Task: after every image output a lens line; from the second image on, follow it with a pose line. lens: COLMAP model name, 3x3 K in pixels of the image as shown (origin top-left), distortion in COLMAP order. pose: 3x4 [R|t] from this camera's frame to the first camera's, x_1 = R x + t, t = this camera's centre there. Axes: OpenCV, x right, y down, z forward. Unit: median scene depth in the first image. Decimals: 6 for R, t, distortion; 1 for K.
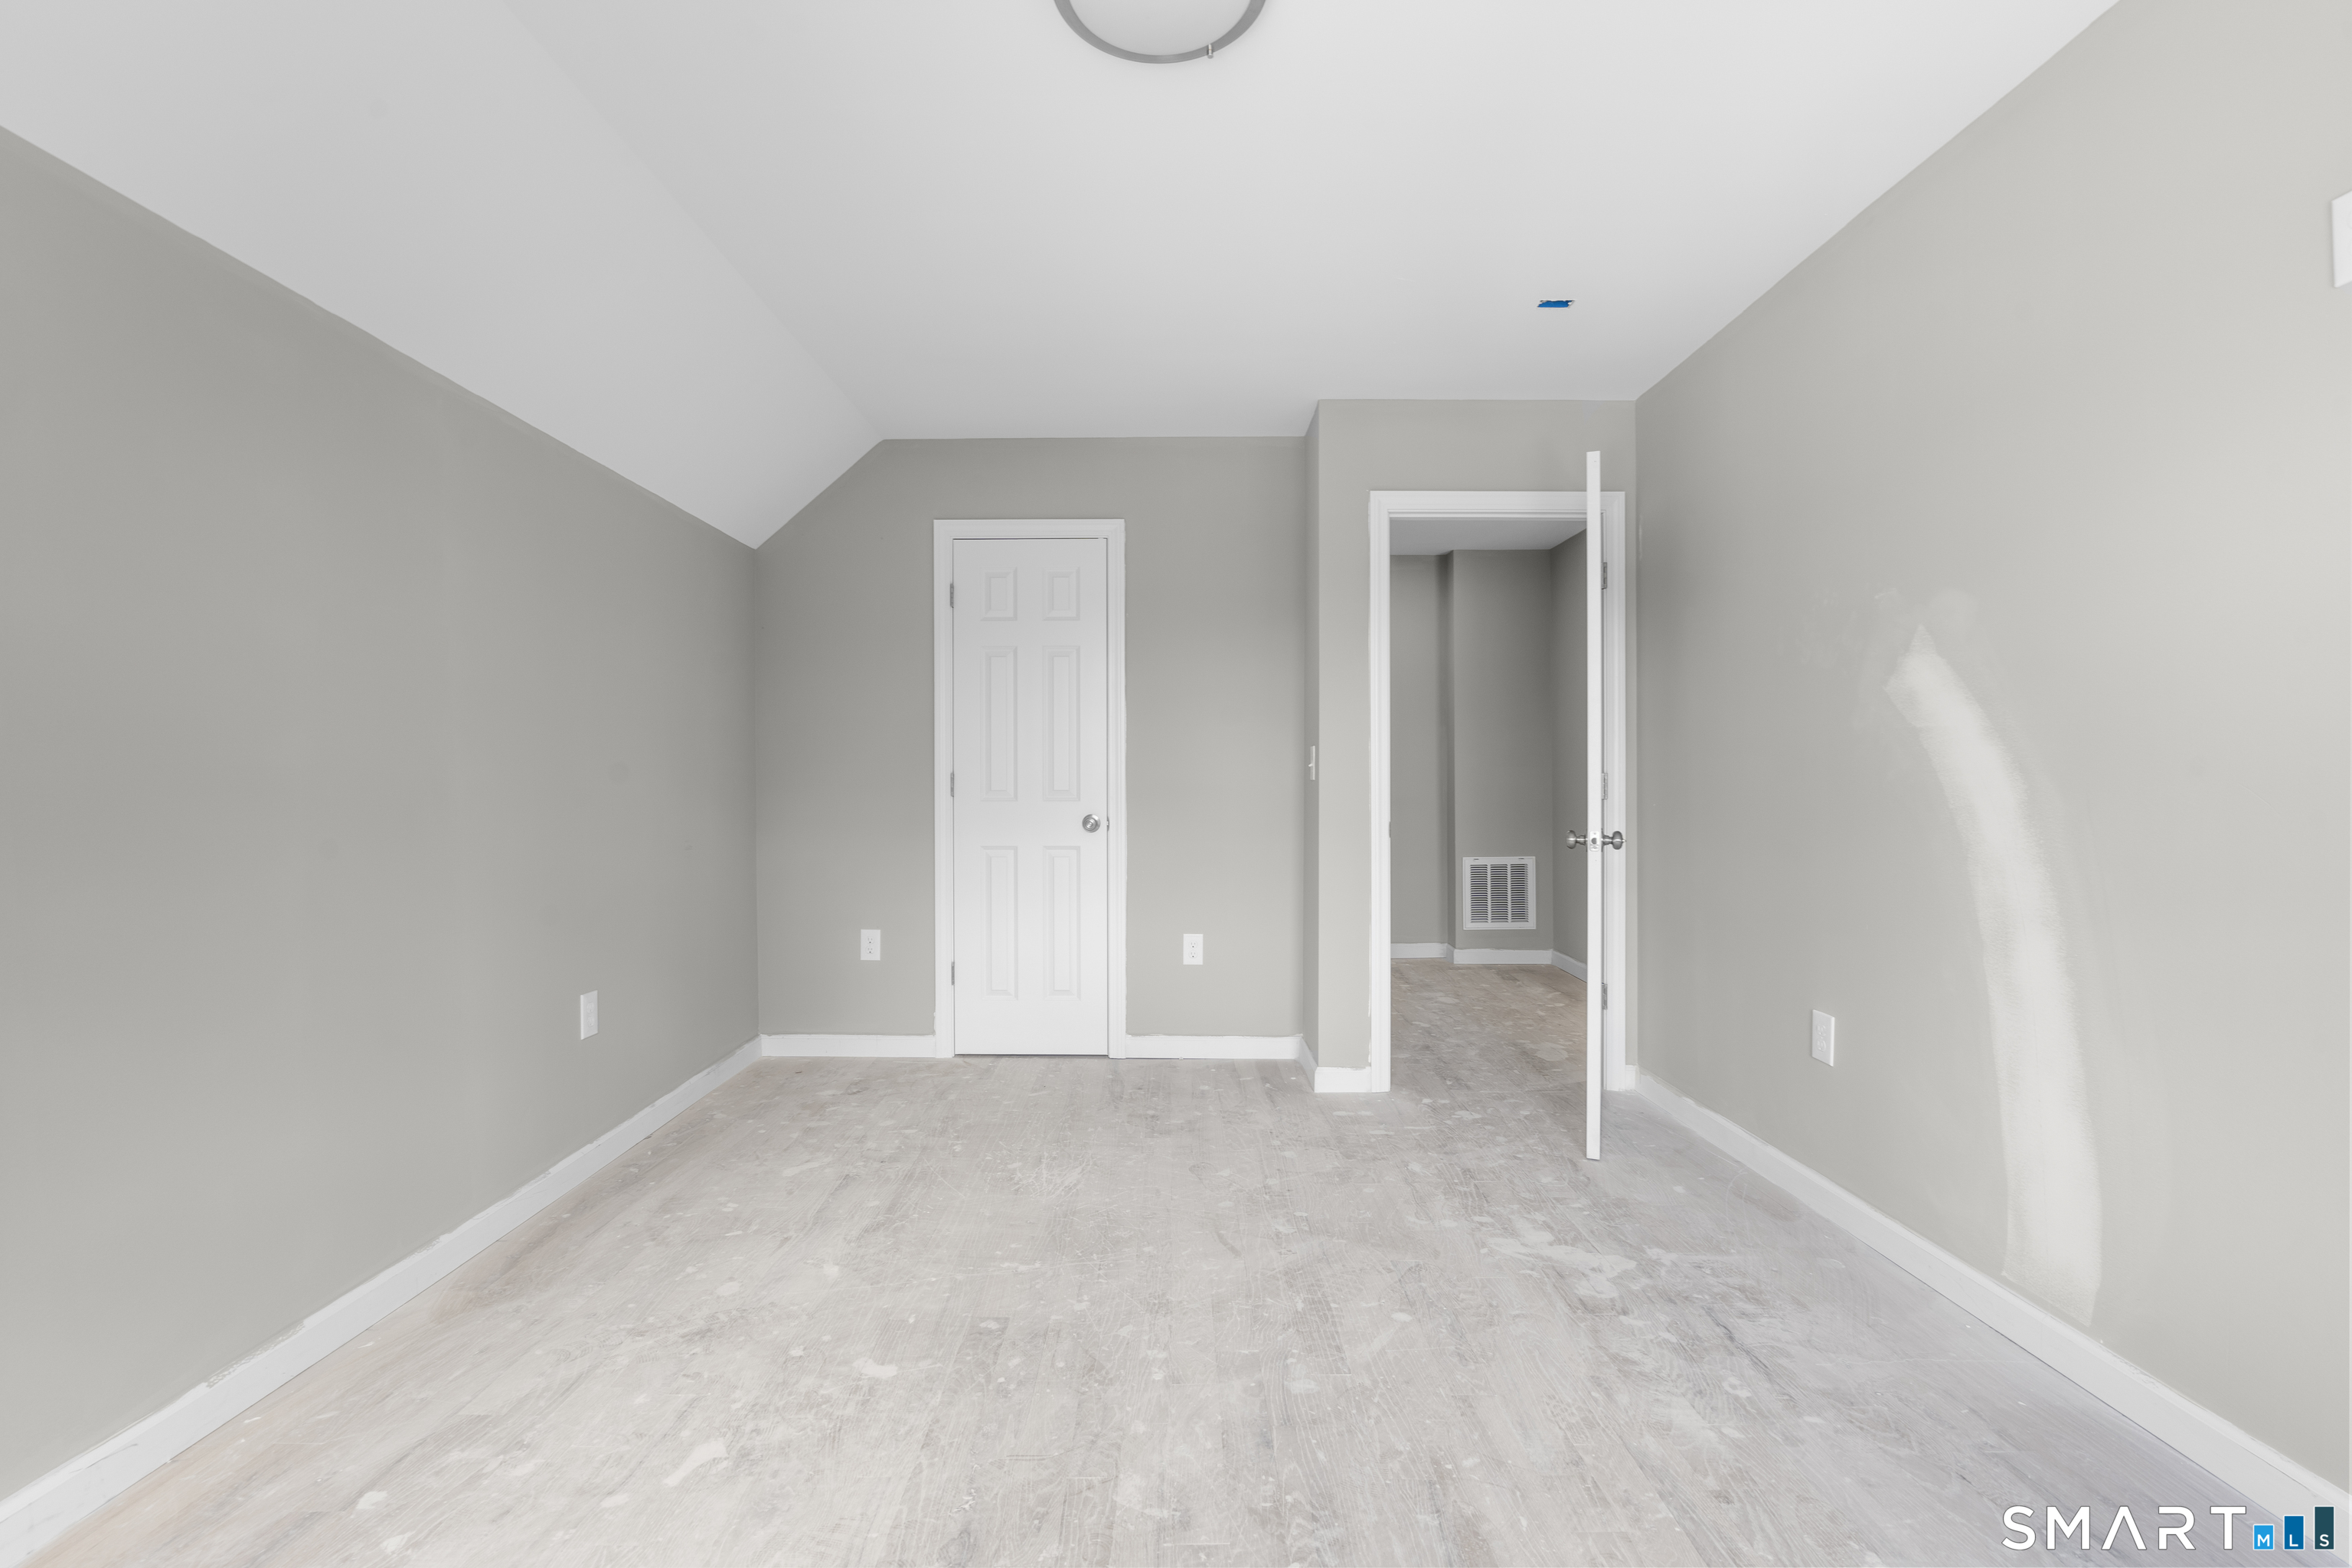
lens RADIAL K [[1051.5, 0, 1176.3], [0, 1051.5, 792.1], [0, 0, 1]] dist [-0.006570, 0.002651]
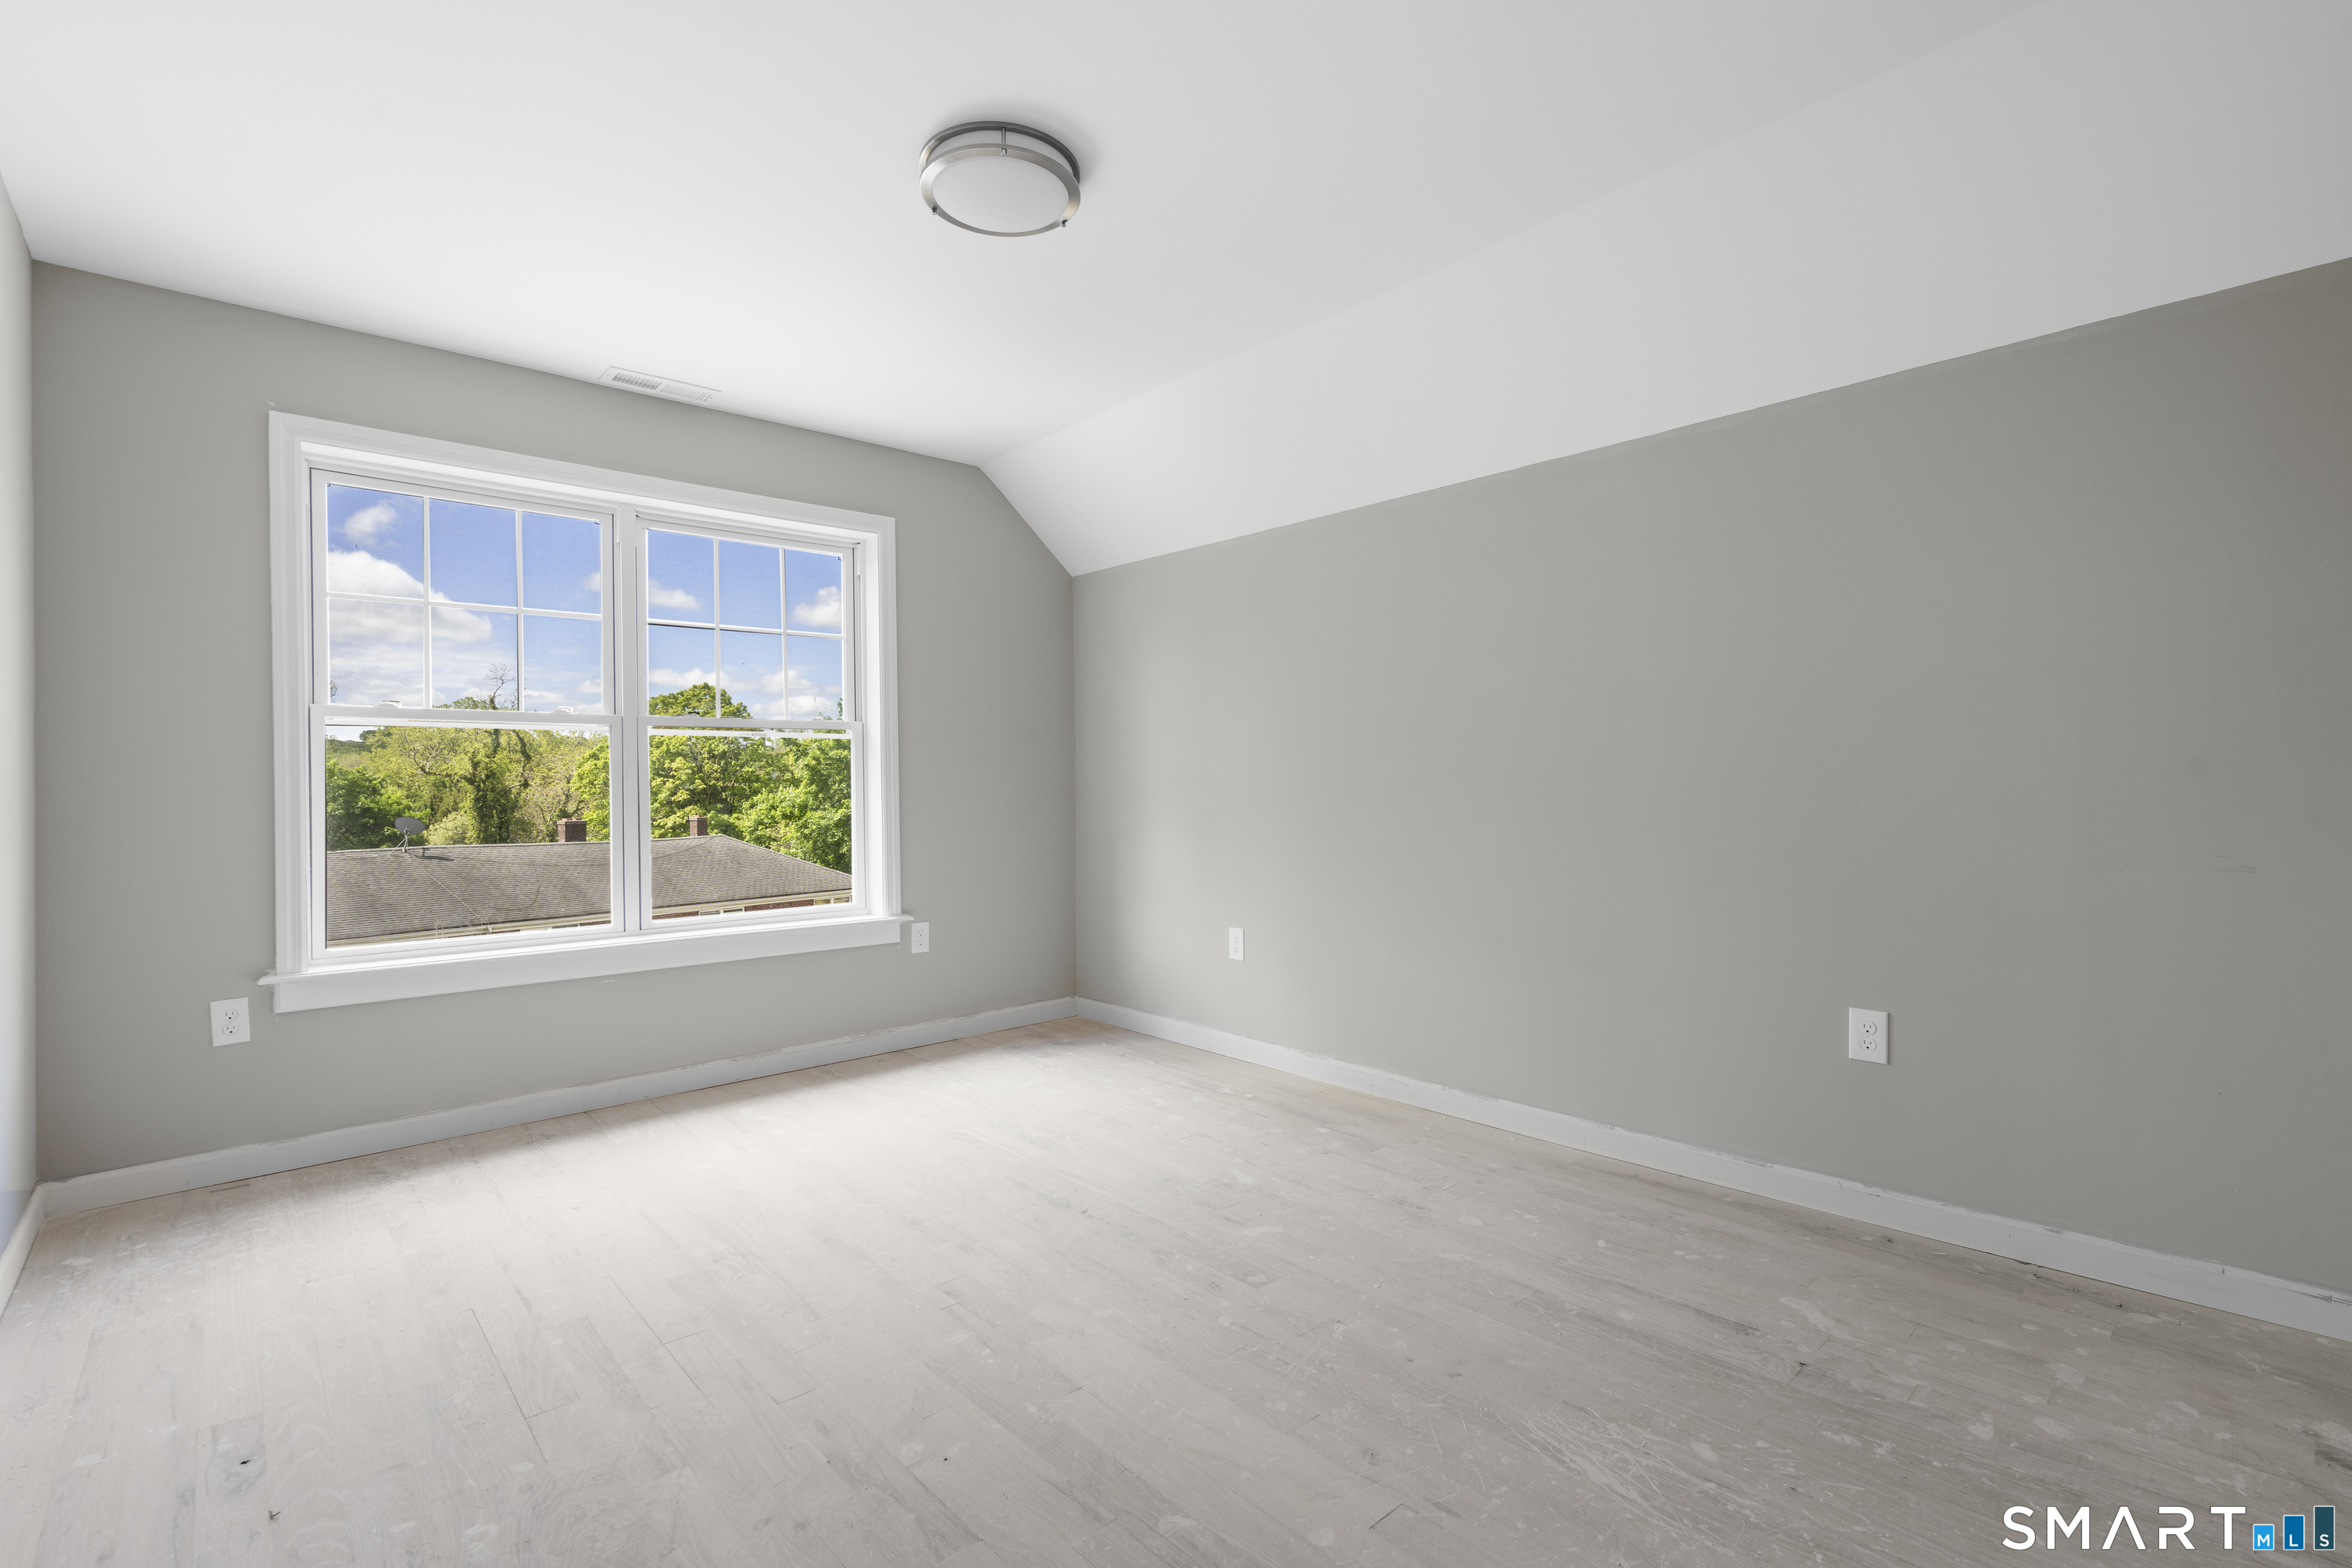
lens RADIAL K [[1051.5, 0, 1175.5], [0, 1051.5, 760.3], [0, 0, 1]] dist [-0.006570, 0.002651]
pose [[-0.736309, -0.003962, -0.676634, 0.479402], [0.006533, 0.999895, -0.012964, -0.007007], [0.676614, -0.013966, -0.736205, 1.362416]]
